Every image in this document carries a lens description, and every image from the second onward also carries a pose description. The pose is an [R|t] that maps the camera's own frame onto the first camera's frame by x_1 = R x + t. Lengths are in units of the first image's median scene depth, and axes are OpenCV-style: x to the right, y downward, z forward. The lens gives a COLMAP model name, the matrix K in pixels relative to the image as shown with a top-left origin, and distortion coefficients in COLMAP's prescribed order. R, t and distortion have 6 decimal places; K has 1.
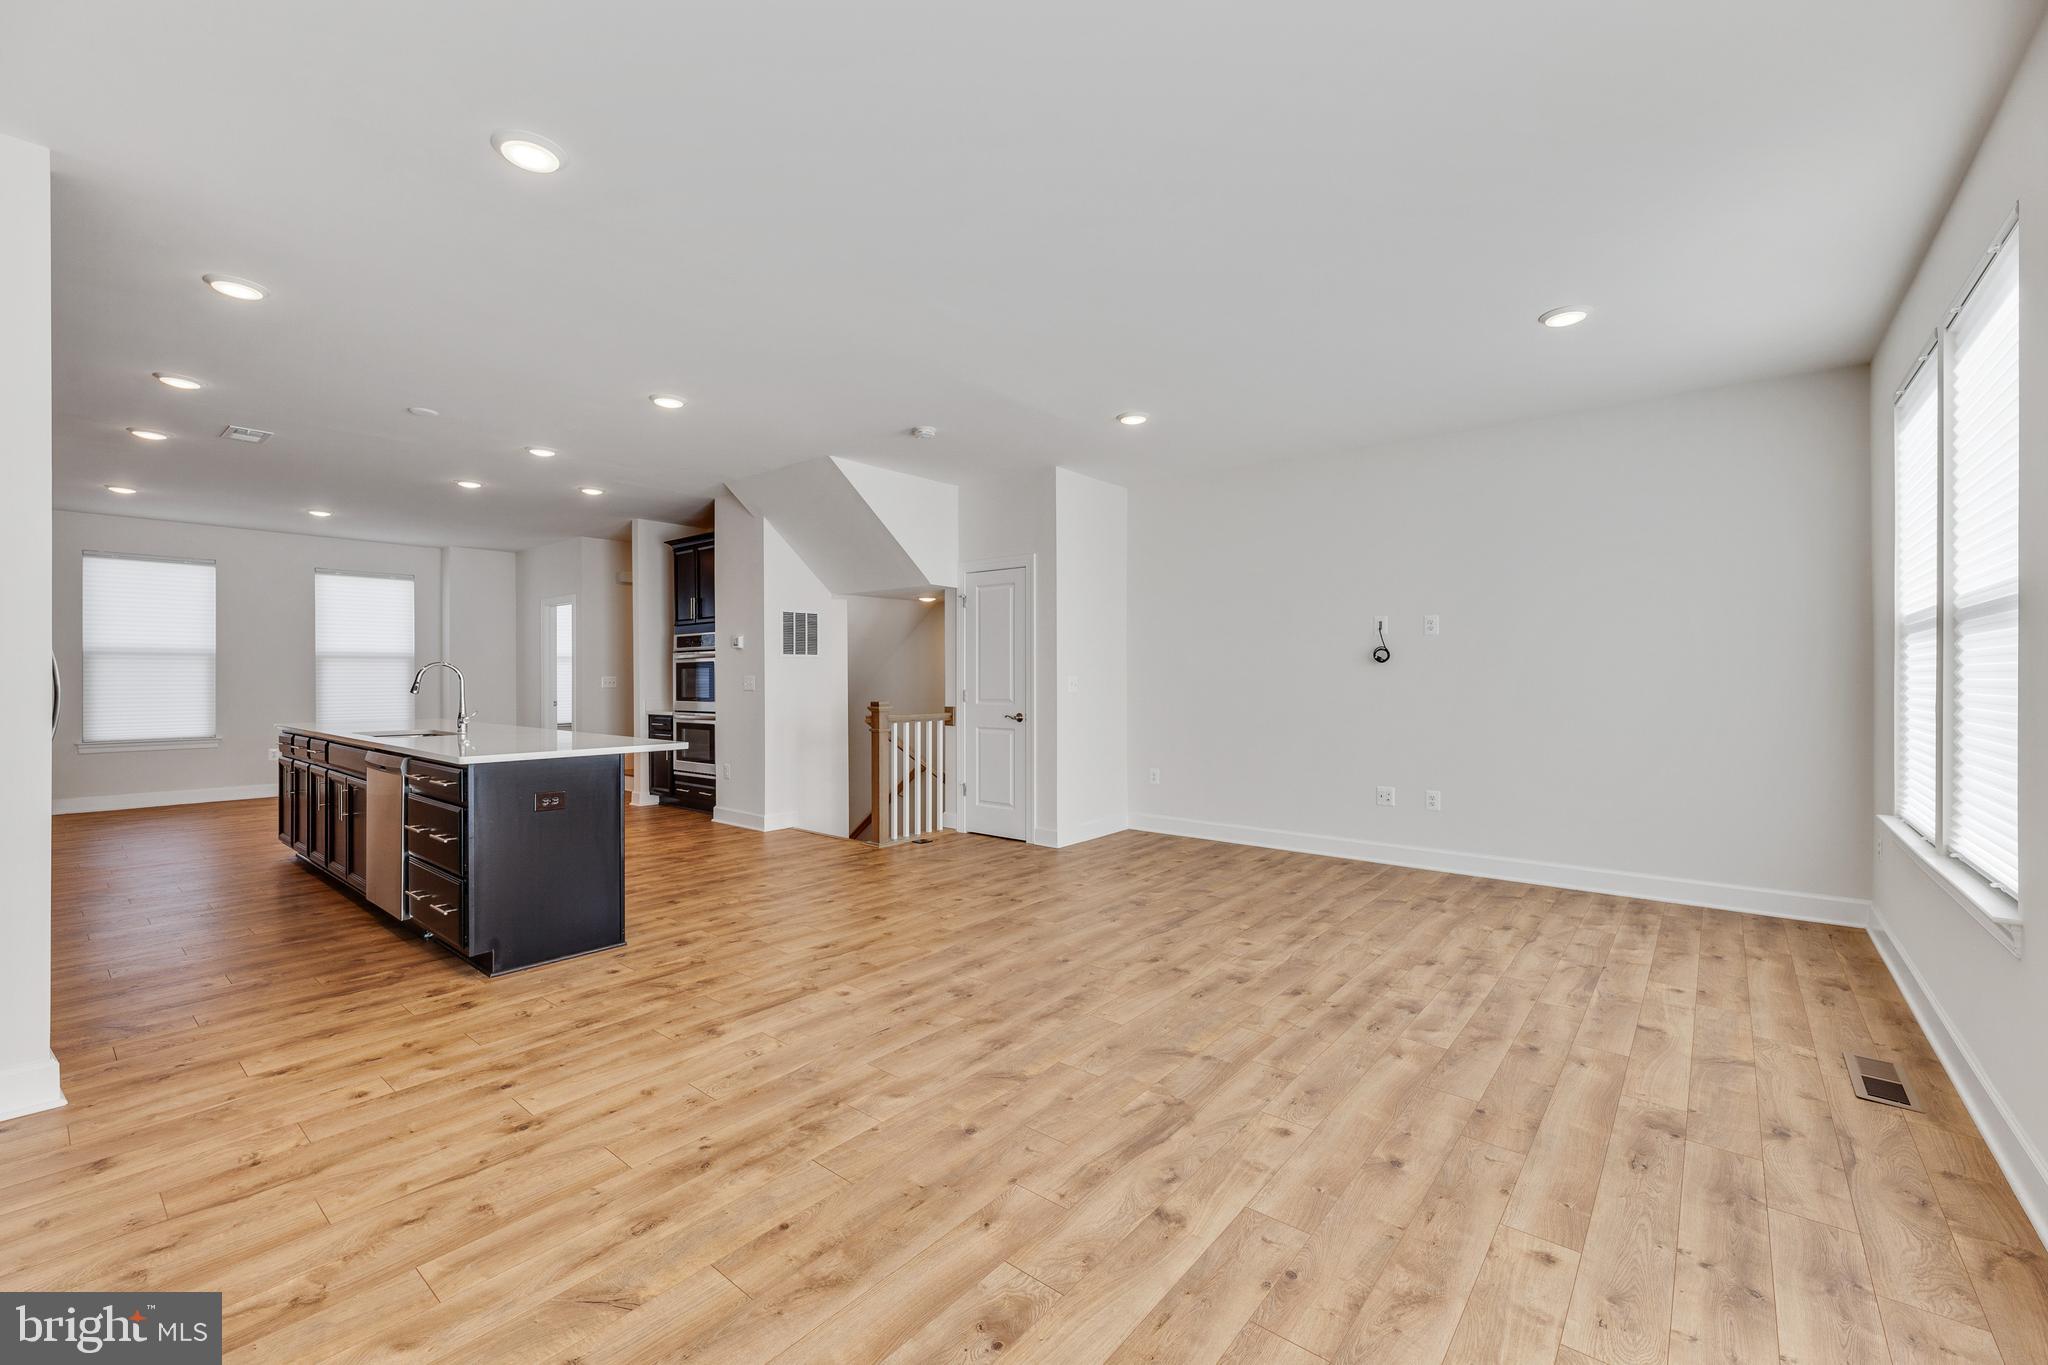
lens RADIAL K [[836.2, 0, 1025.0], [0, 836.2, 682.4], [0, 0, 1]] dist [0.000309, -0.000816]
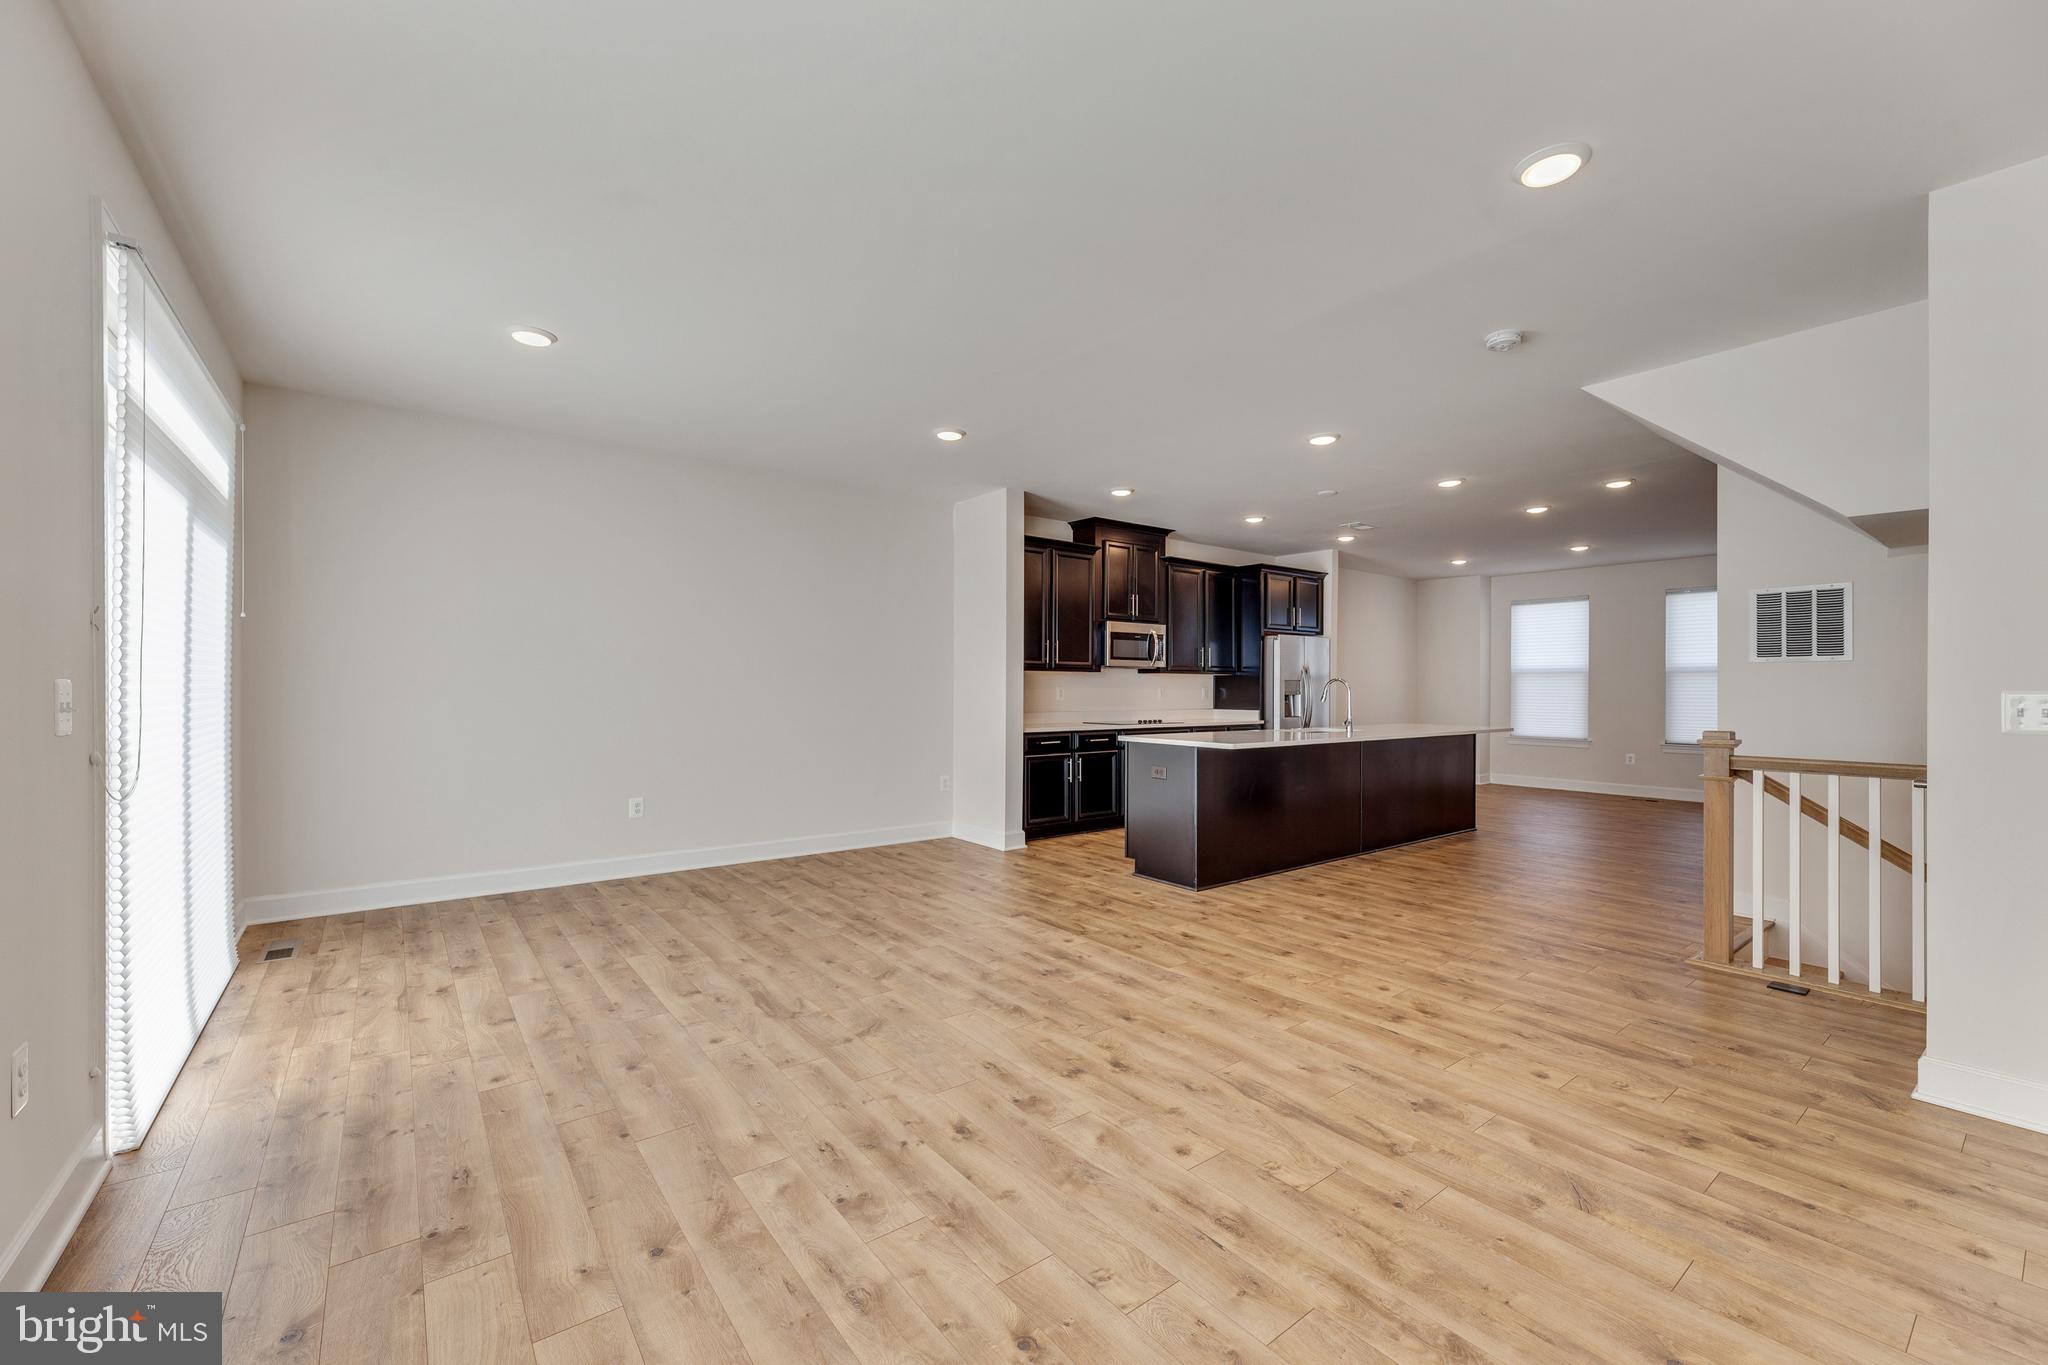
lens RADIAL K [[831.1, 0, 1041.8], [0, 831.1, 683.3], [0, 0, 1]] dist [0.004540, -0.001261]
pose [[-0.210733, -0.006024, -0.977525, 0.906964], [-0.011536, 0.999927, -0.003675, -0.008292], [0.977476, 0.010503, -0.210787, 1.090733]]
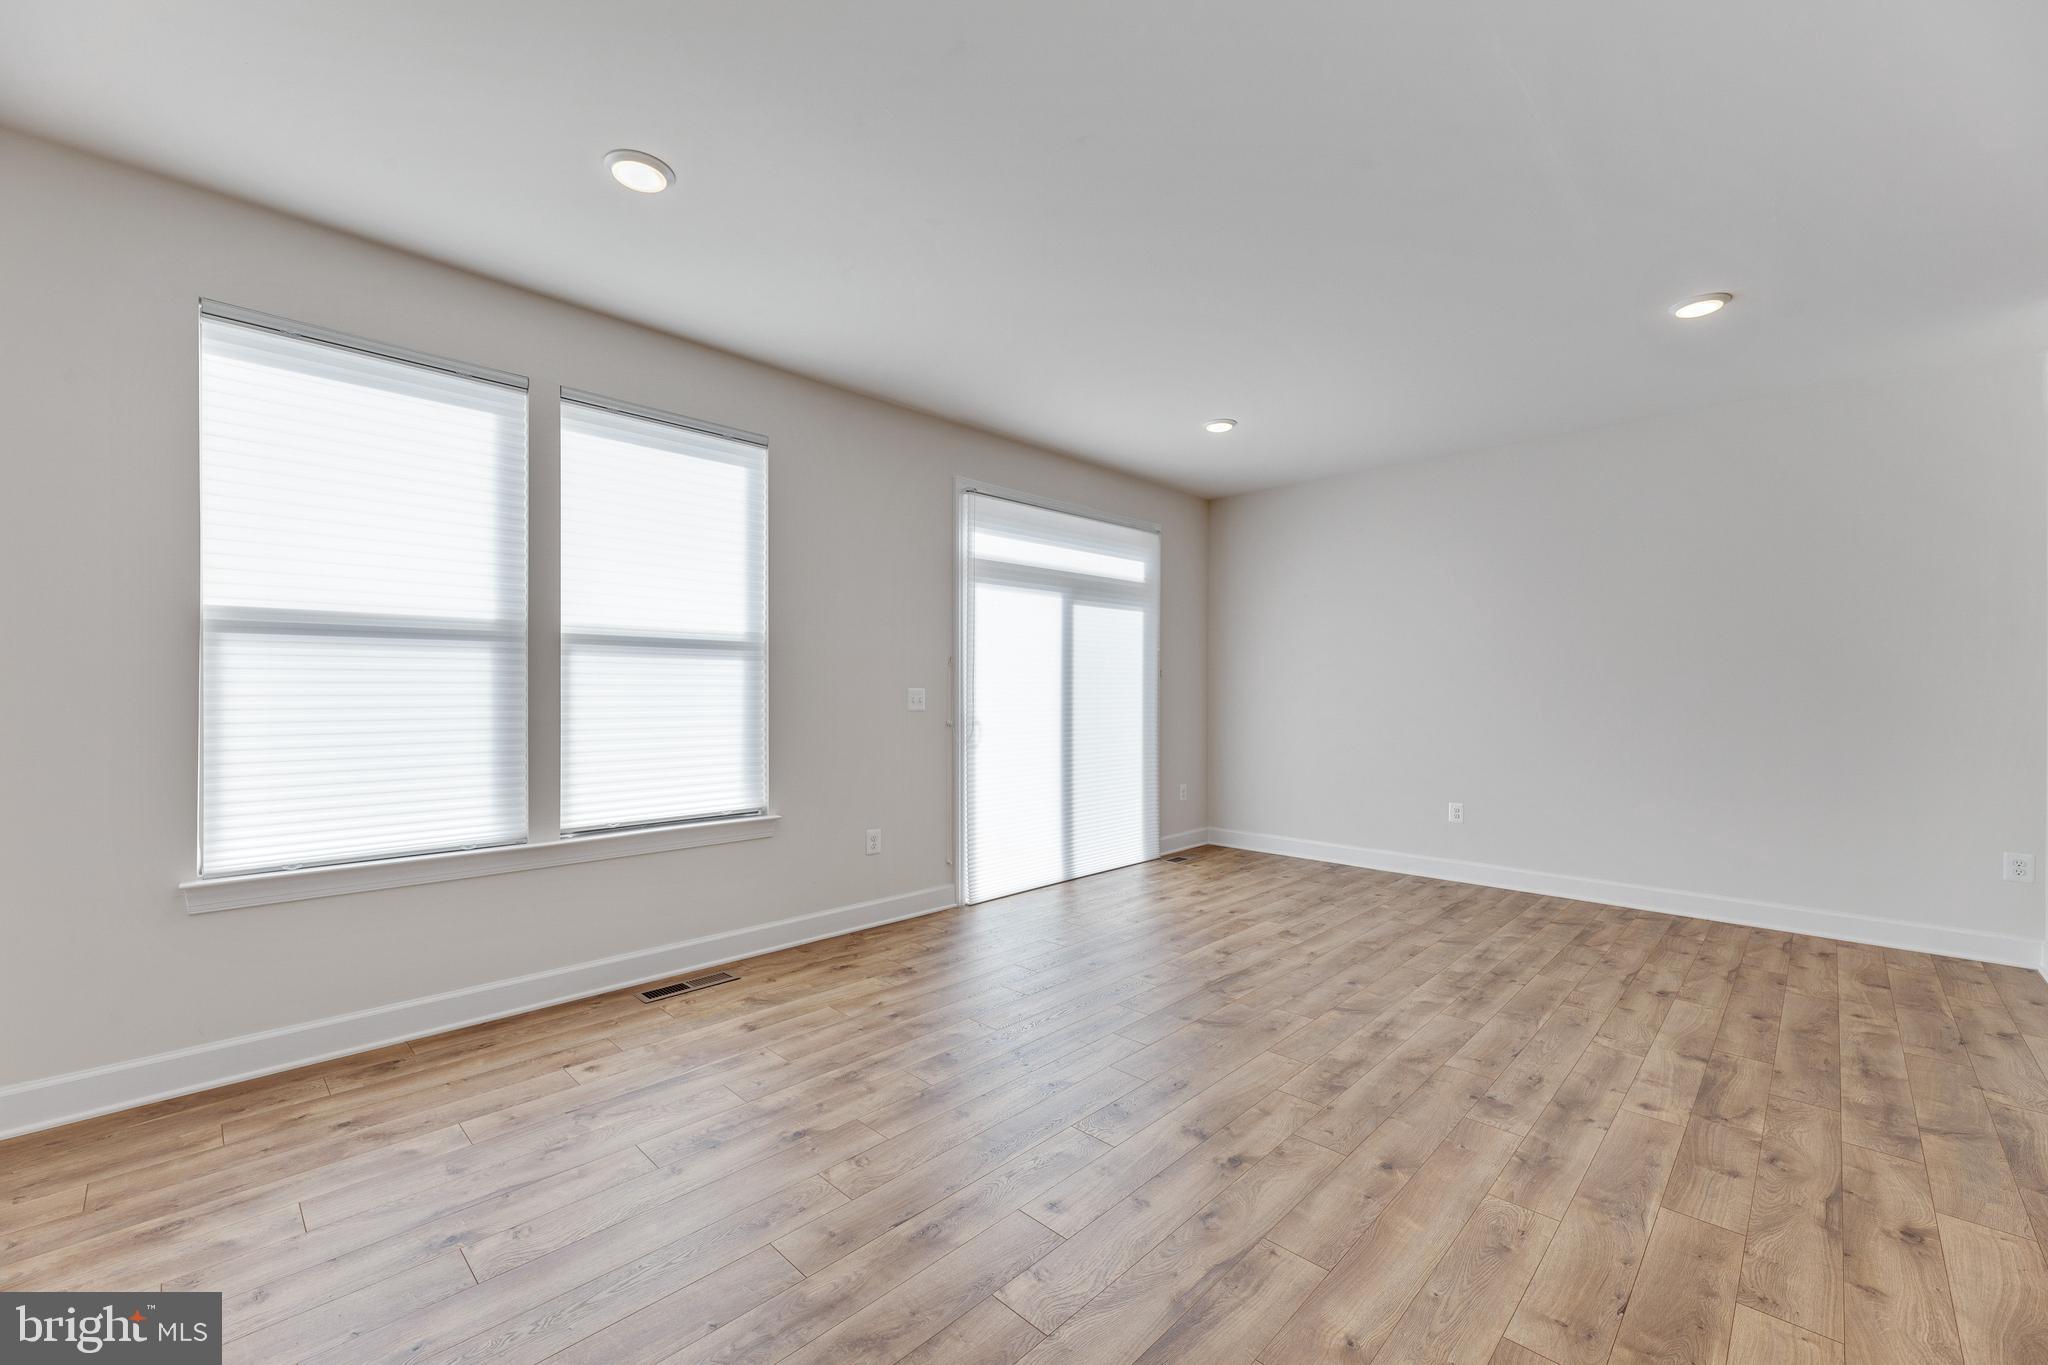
lens RADIAL K [[831.1, 0, 1021.3], [0, 831.1, 688.4], [0, 0, 1]] dist [0.004540, -0.001261]
pose [[-0.996374, -0.002030, 0.085061, 0.259202], [-0.001605, 0.999986, 0.005064, -0.011377], [-0.085070, 0.004909, -0.996363, 1.613700]]
